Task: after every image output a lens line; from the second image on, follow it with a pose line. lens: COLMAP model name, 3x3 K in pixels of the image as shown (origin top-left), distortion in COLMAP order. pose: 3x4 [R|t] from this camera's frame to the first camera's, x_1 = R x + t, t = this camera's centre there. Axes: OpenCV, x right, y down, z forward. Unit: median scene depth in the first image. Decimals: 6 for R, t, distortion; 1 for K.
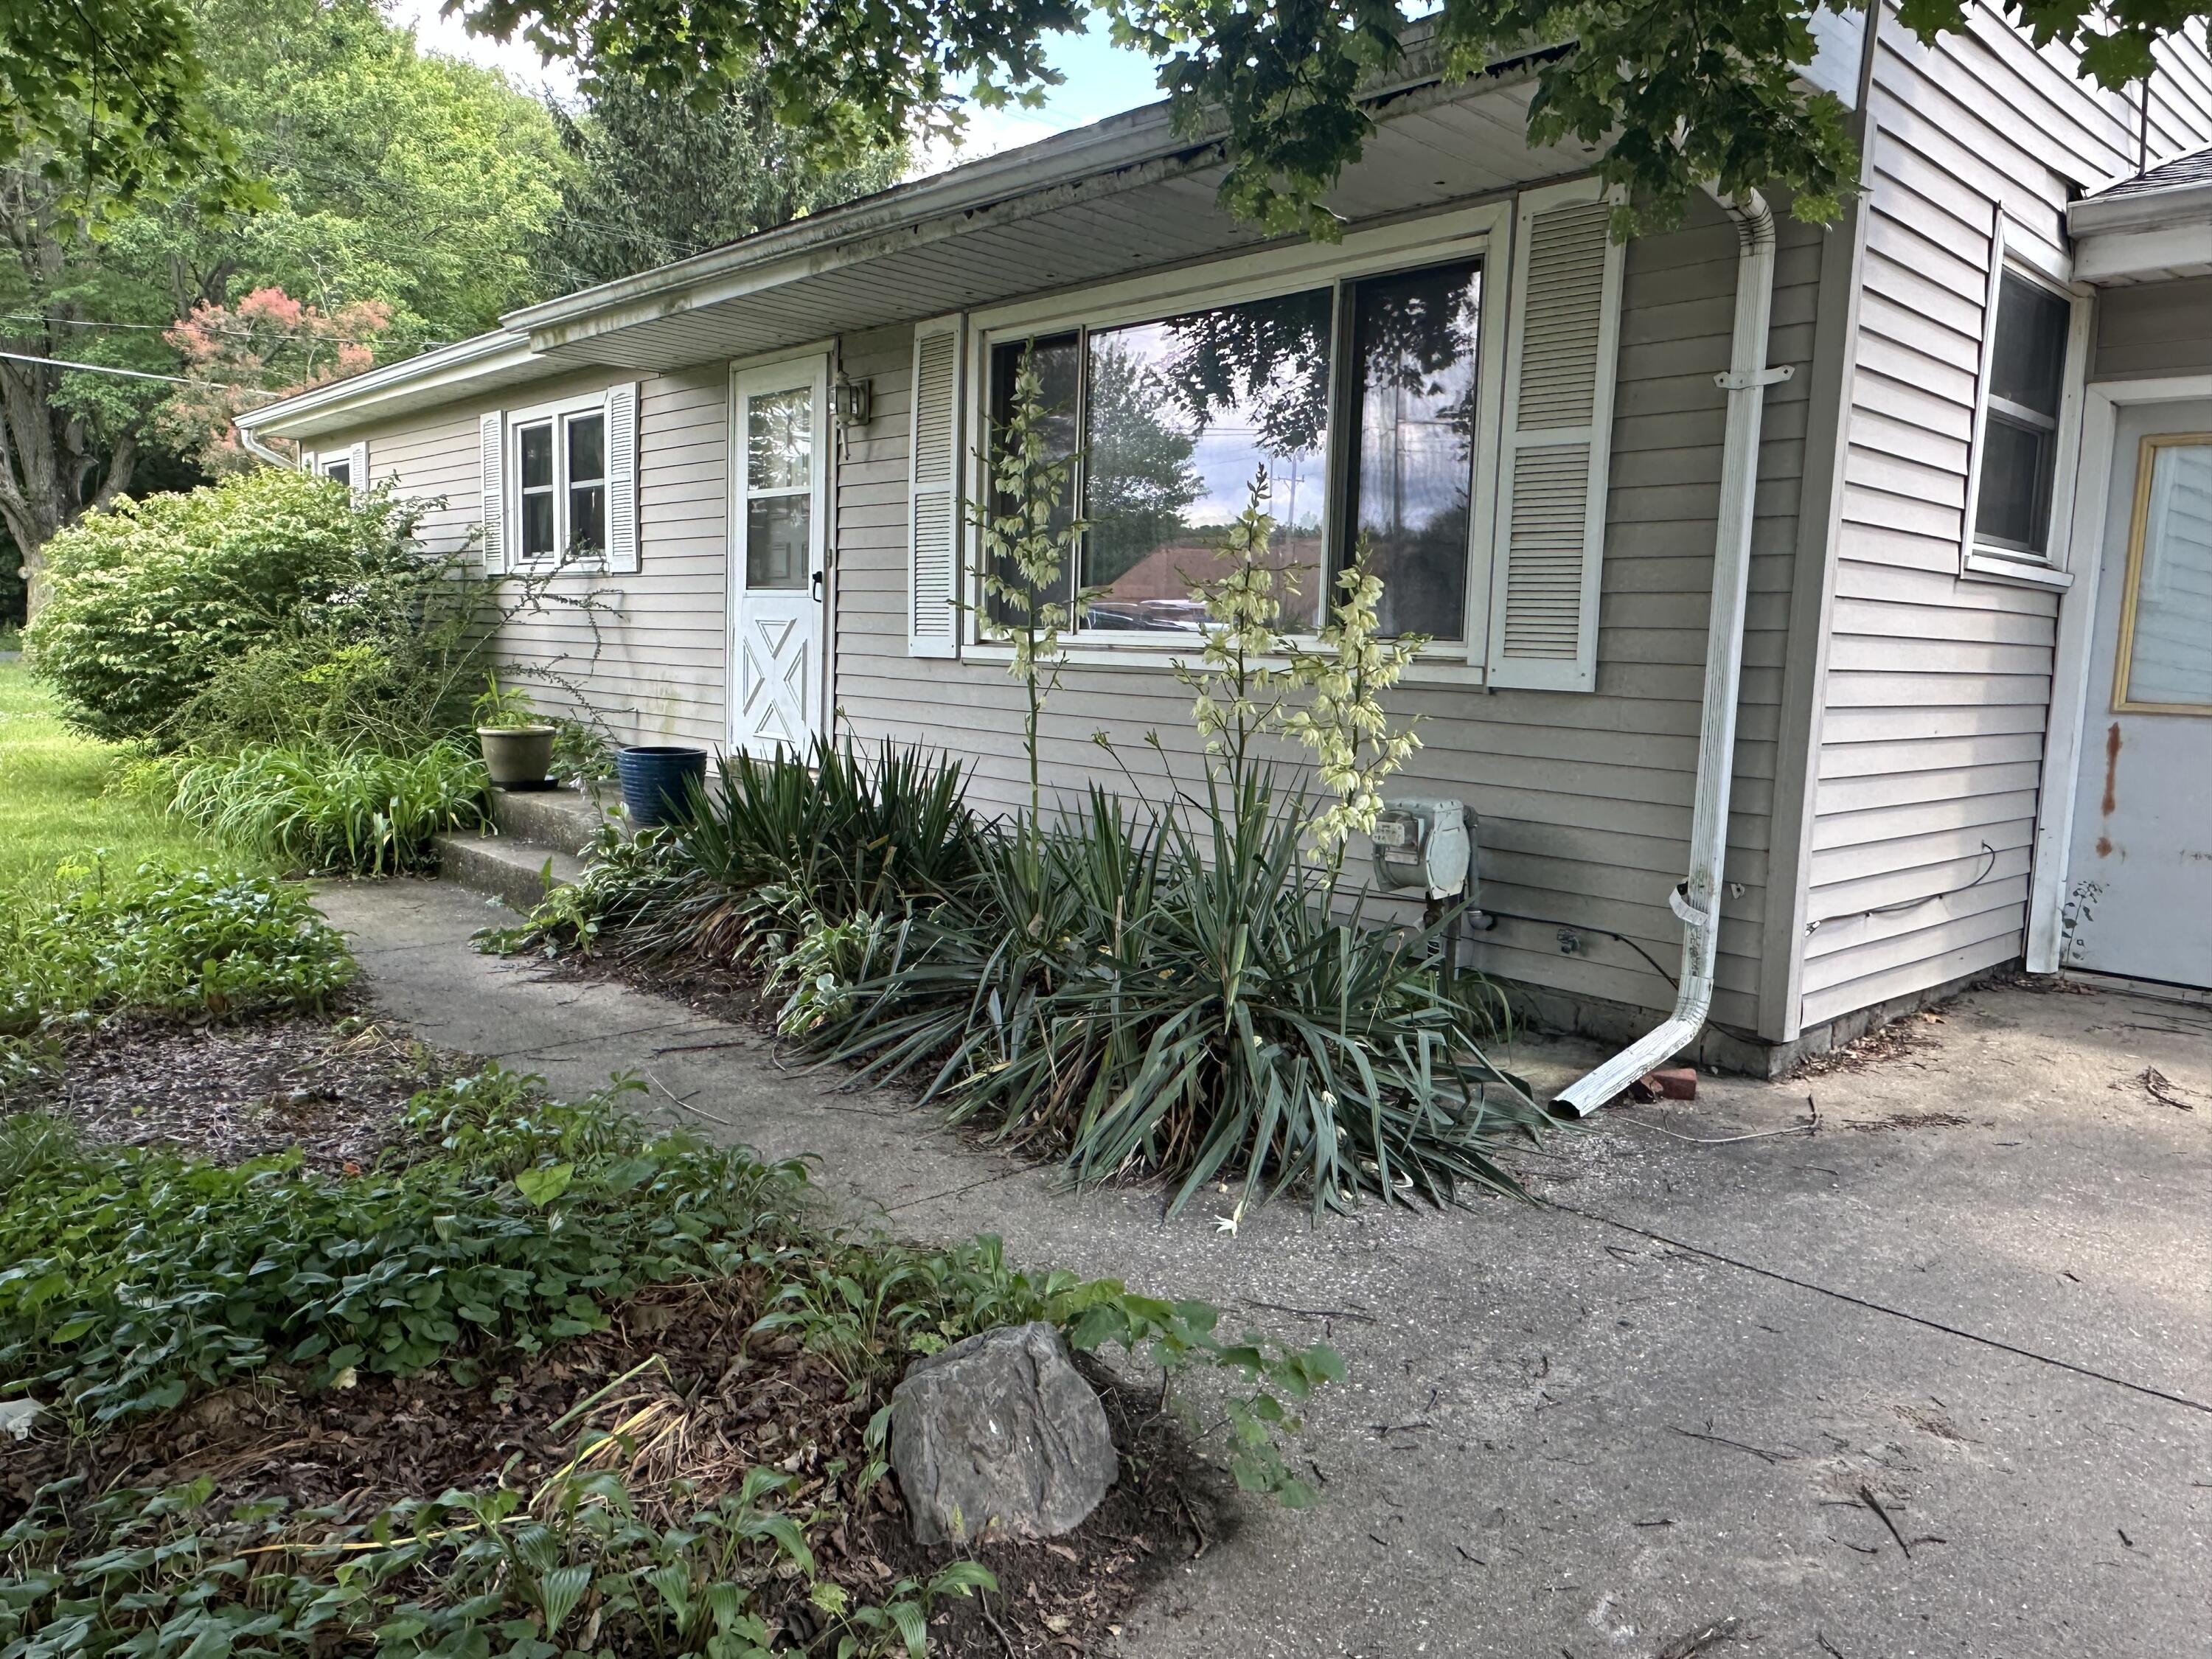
lens RADIAL K [[1532.2, 0, 1106.0], [0, 1532.2, 829.5], [0, 0, 1]] dist [-0.004353, 0.000806]
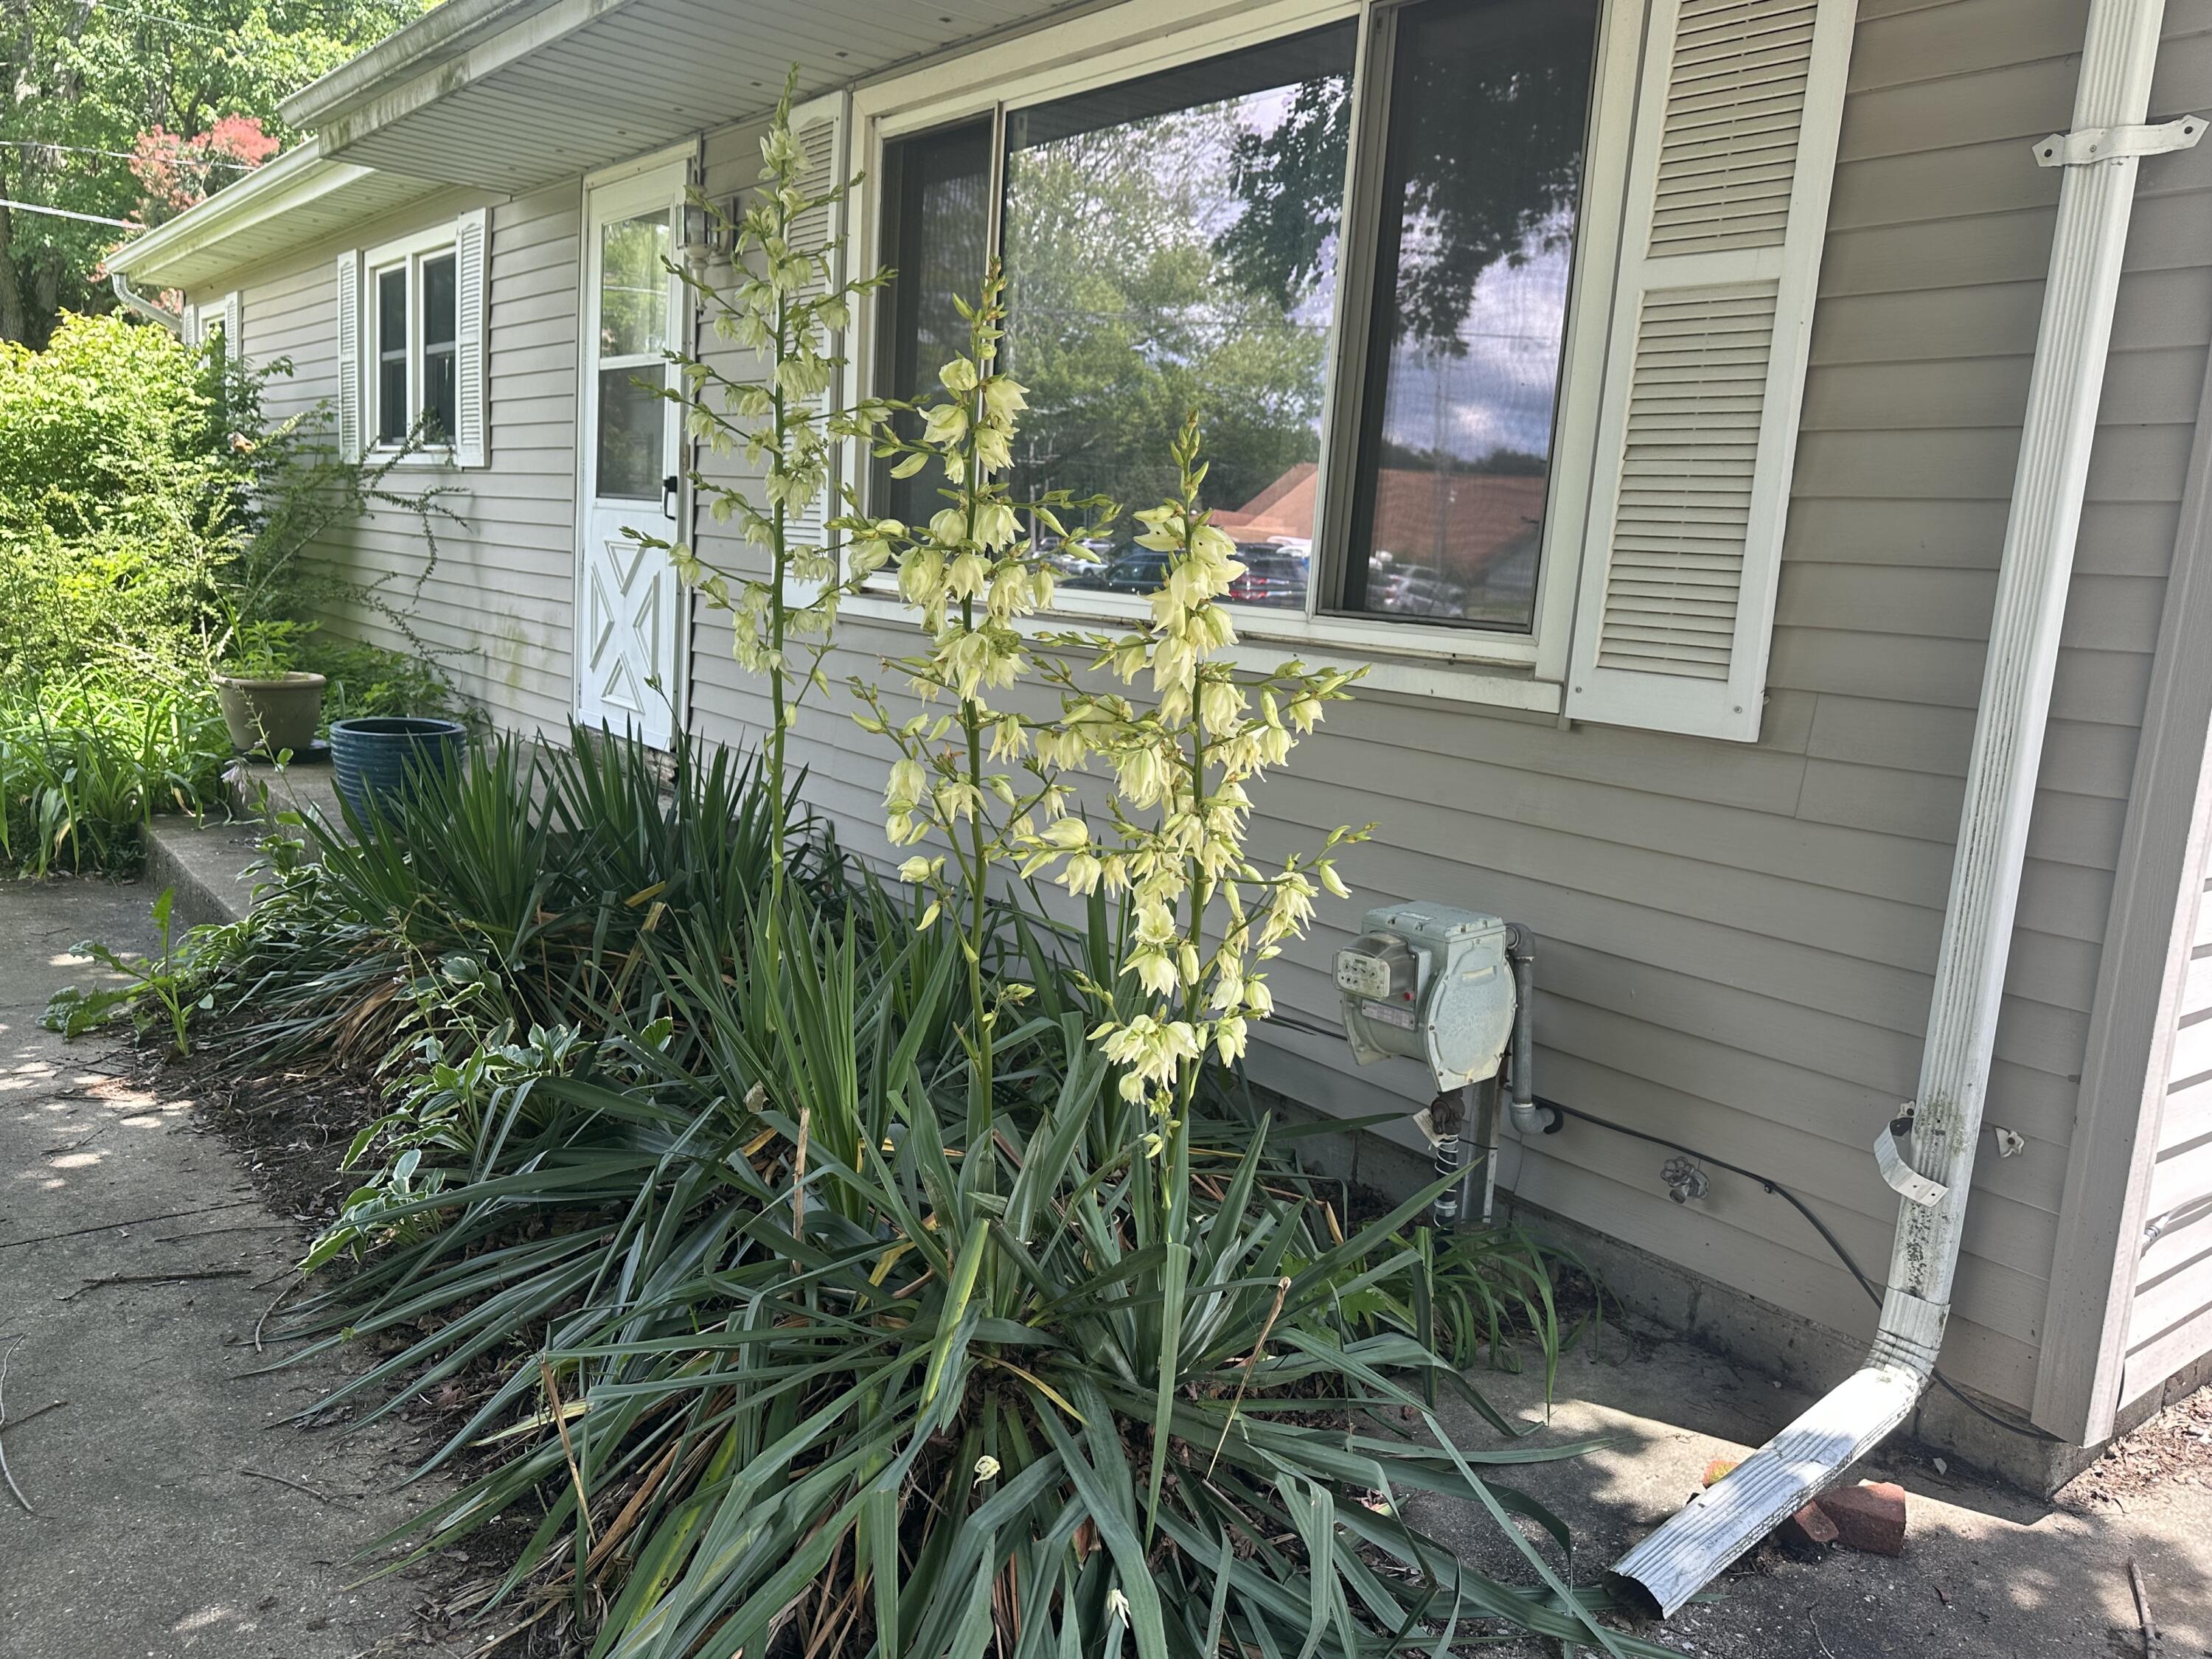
lens RADIAL K [[1659.9, 0, 1105.5], [0, 1659.9, 856.1], [0, 0, 1]] dist [0.095714, -0.147064]
pose [[0.995957, 0.050080, -0.074577, 0.112739], [-0.046210, 0.997539, 0.052736, -0.059334], [0.077034, -0.049076, 0.995820, 0.321779]]
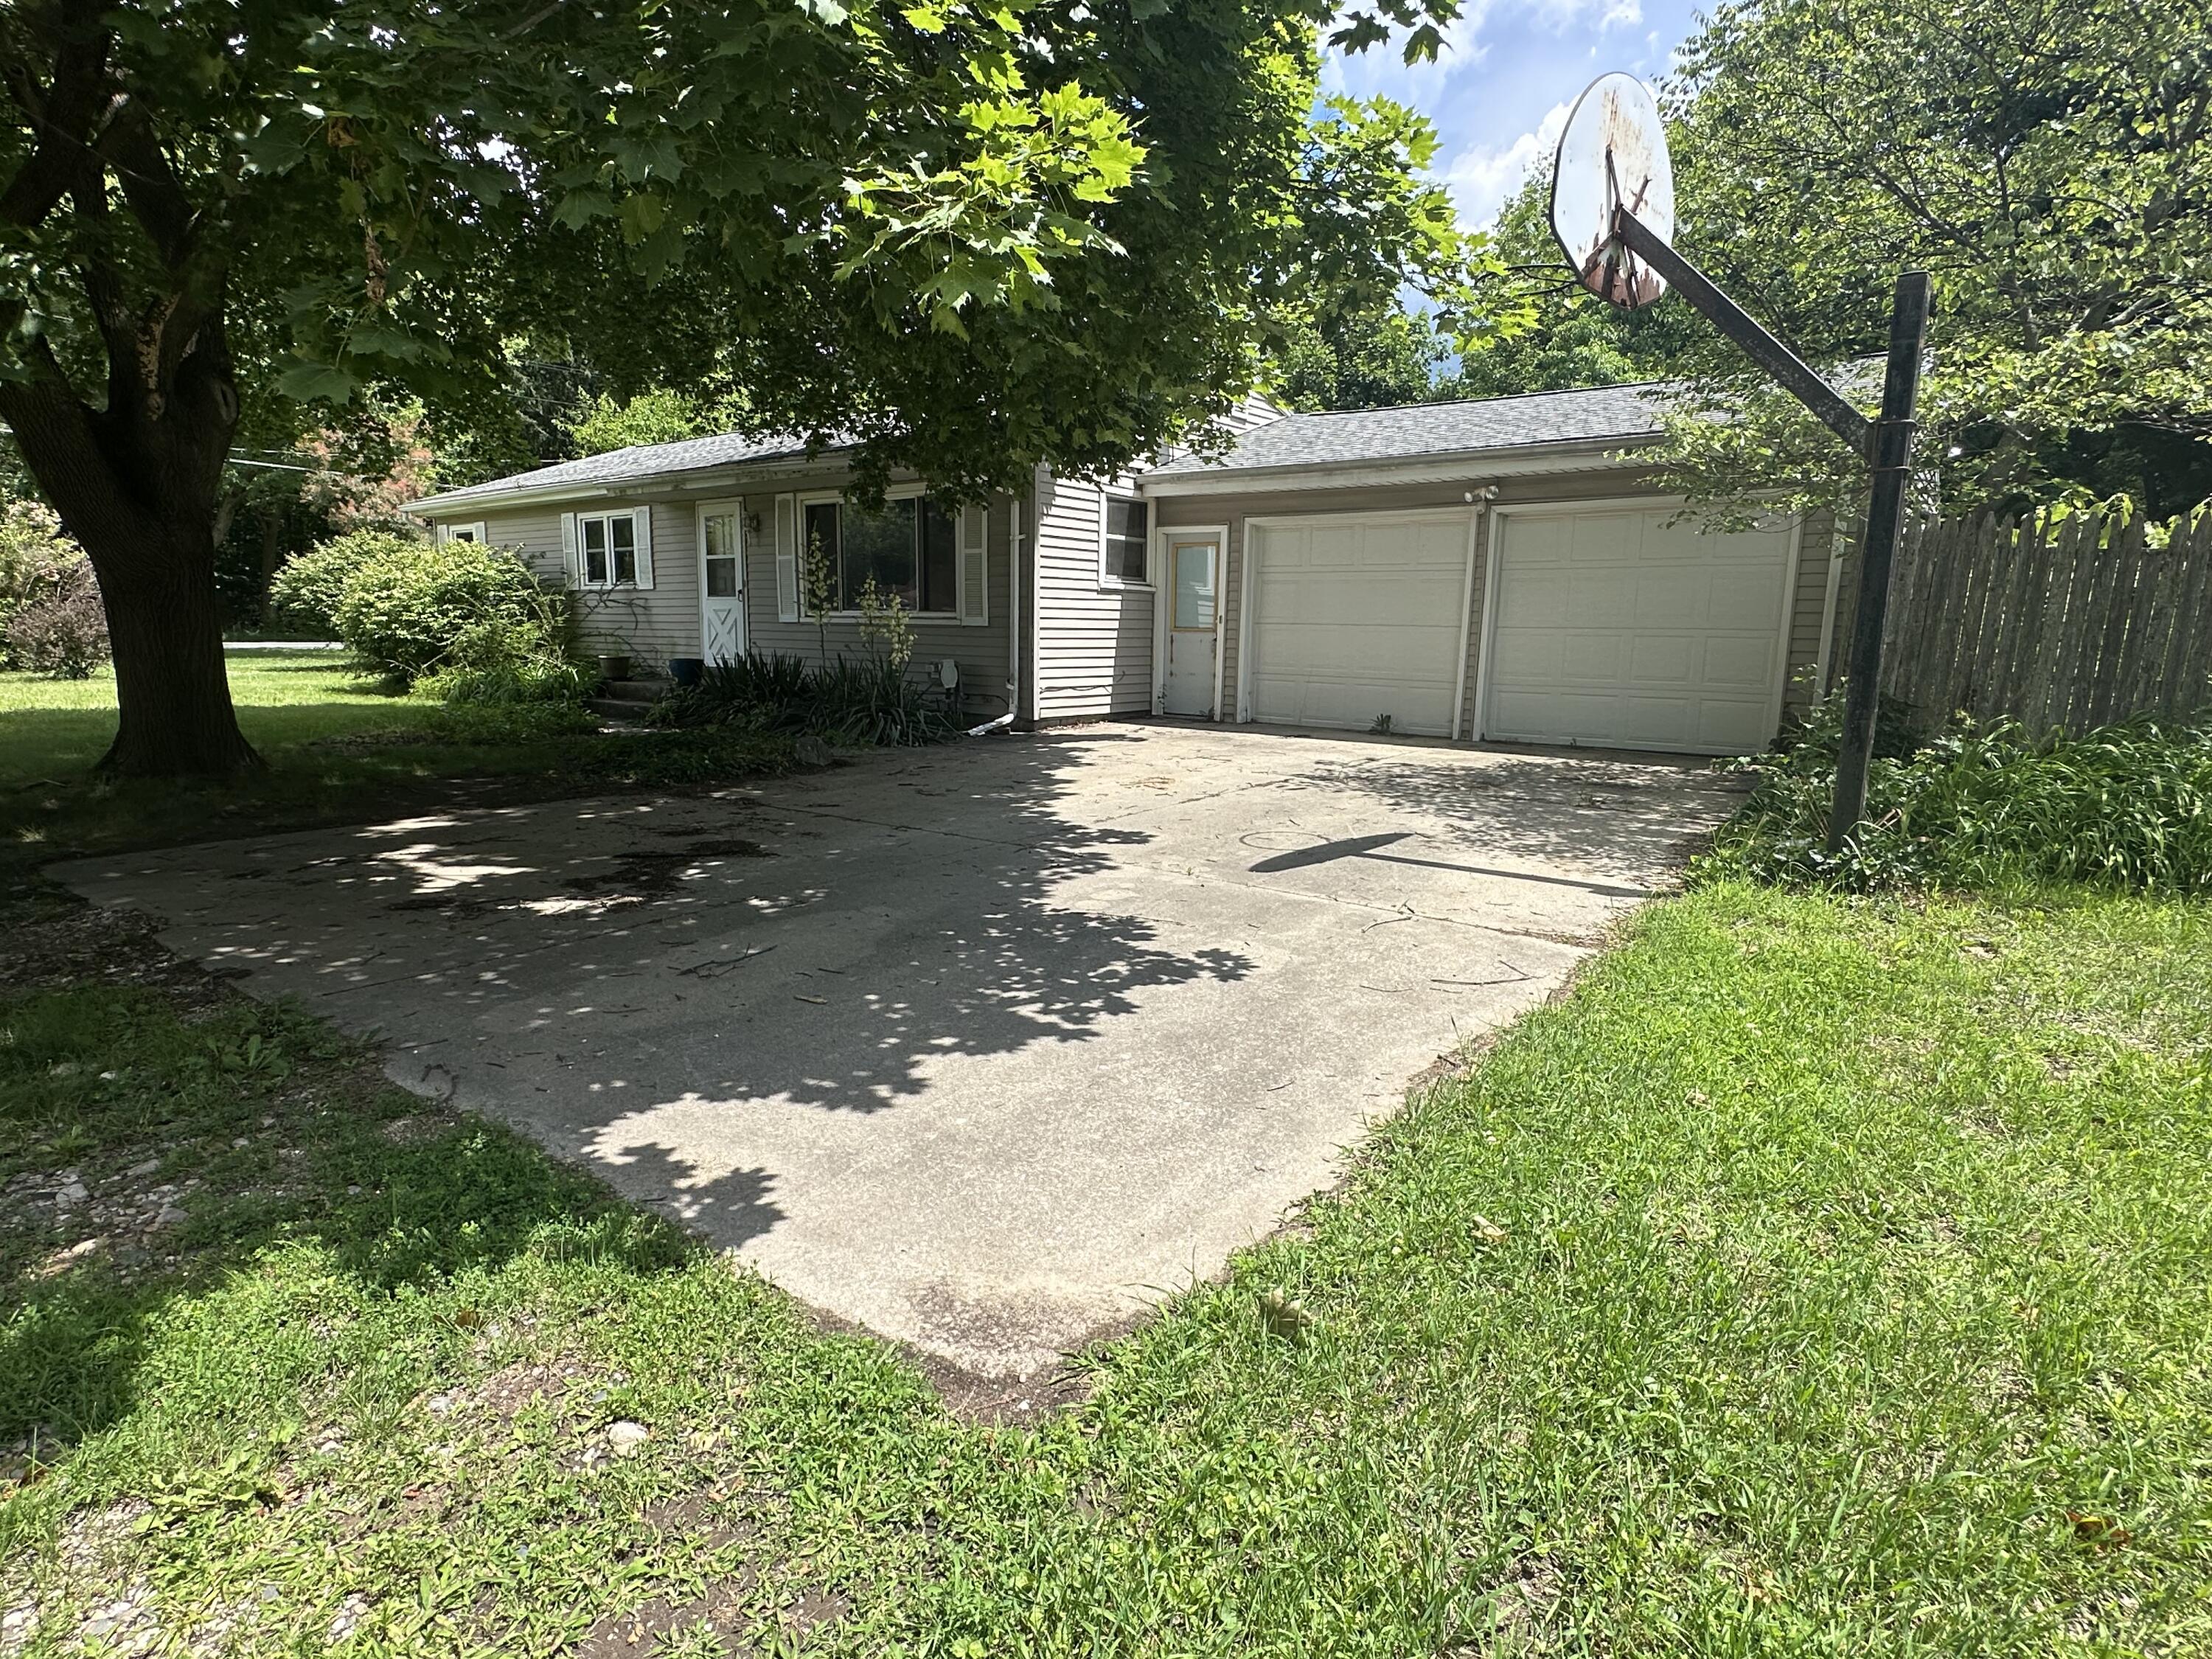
lens RADIAL K [[1139.7, 0, 1106.0], [0, 1139.7, 829.5], [0, 0, 1]] dist [0.013448, -0.000037]
pose [[0.987936, -0.046980, 0.147562, 0.153177], [0.038293, 0.997393, 0.061169, 0.185122], [-0.150051, -0.054781, 0.987159, -1.345502]]
